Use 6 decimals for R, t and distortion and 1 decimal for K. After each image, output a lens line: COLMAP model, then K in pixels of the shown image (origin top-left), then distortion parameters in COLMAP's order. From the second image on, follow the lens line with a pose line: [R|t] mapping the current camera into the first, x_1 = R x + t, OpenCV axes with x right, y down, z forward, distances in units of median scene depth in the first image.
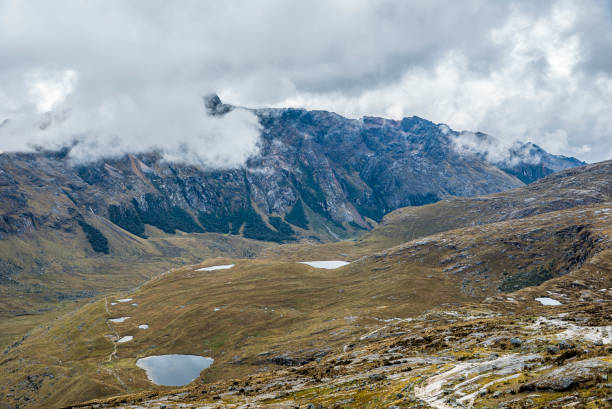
lens RADIAL K [[532.9, 0, 306.0], [0, 532.9, 204.5], [0, 0, 1]] dist [-0.235250, 0.181673]
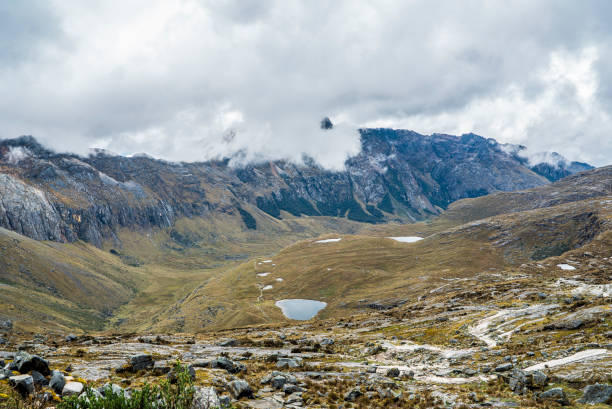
lens RADIAL K [[649.9, 0, 306.0], [0, 649.9, 204.5], [0, 0, 1]] dist [-0.051771, 0.047496]
pose [[0.988962, 0.004530, -0.148098, 0.030987], [-0.002330, 0.999884, 0.015030, -0.004347], [0.148149, -0.014520, 0.988858, -0.791113]]
